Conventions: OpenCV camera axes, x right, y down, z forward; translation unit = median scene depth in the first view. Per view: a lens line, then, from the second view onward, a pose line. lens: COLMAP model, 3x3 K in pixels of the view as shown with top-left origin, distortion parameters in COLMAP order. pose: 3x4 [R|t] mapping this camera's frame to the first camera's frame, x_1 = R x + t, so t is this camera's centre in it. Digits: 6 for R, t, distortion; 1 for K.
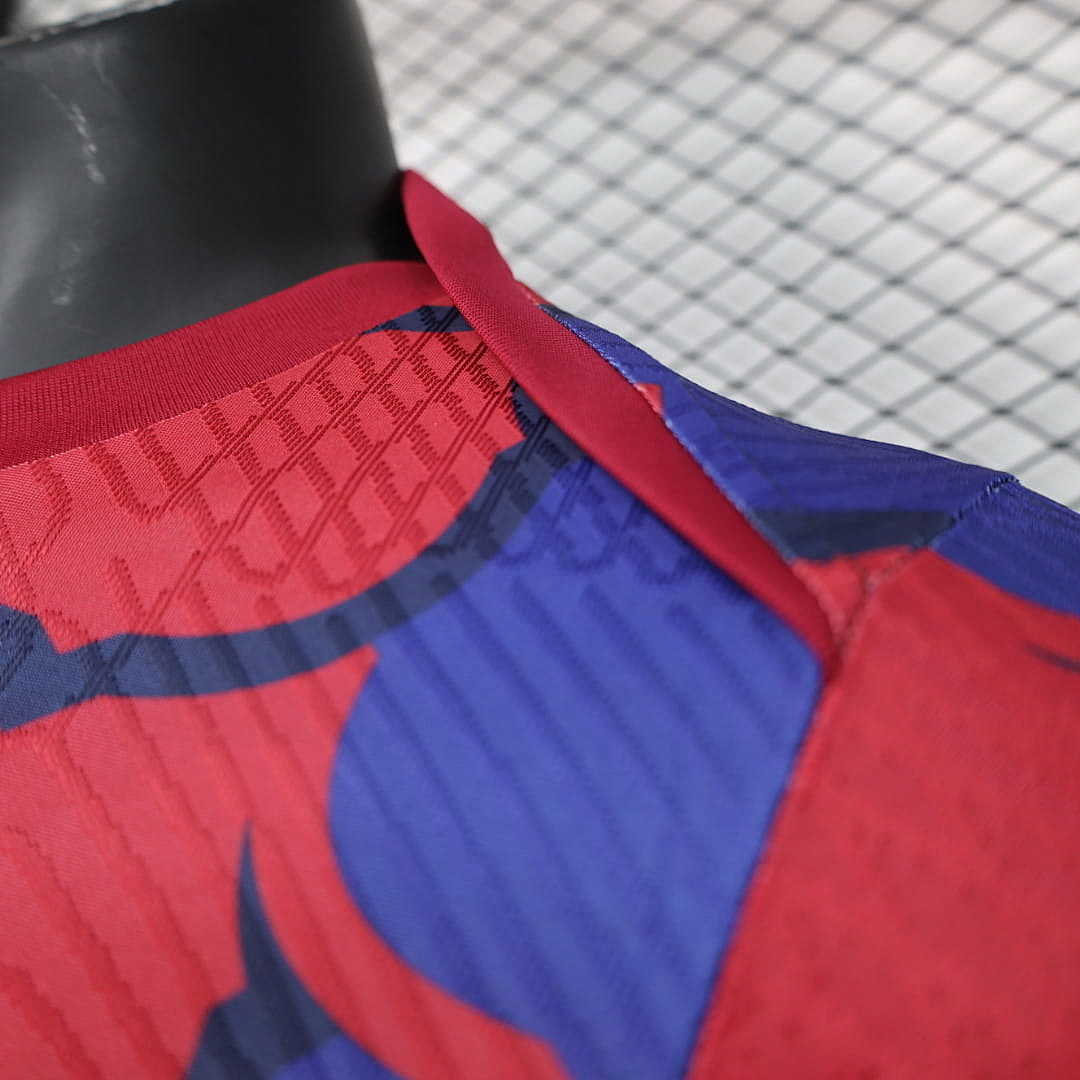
lens RADIAL K [[831.4, 0, 540.0], [0, 831.4, 540.0], [0, 0, 1]] dist [-0.000444, -0.002717]
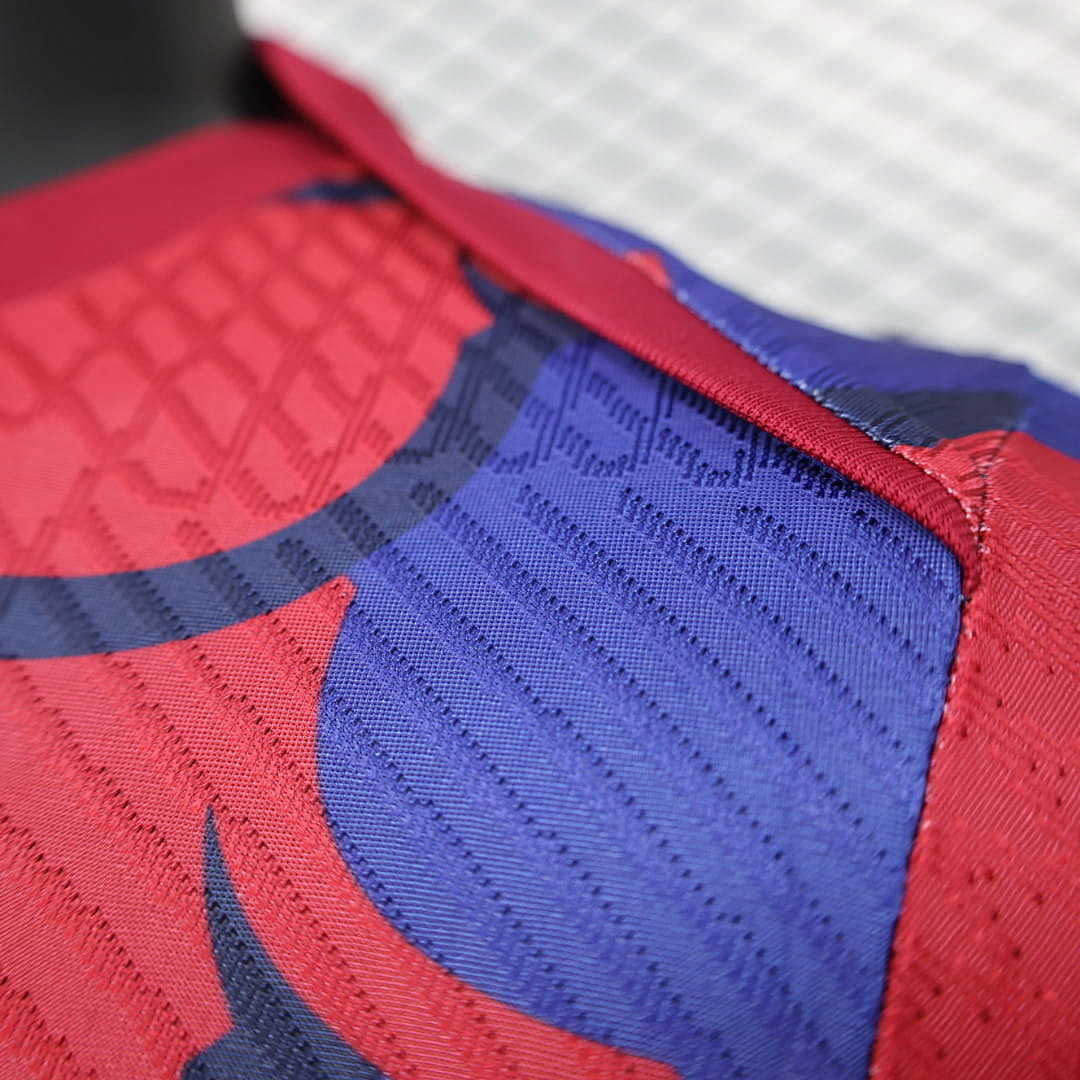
lens RADIAL K [[831.4, 0, 540.0], [0, 831.4, 540.0], [0, 0, 1]] dist [-0.000444, -0.002717]
pose [[0.987026, -0.044024, 0.154406, -0.124735], [0.029731, 0.995158, 0.093683, 0.022001], [-0.157783, -0.087877, 0.983556, 0.174217]]
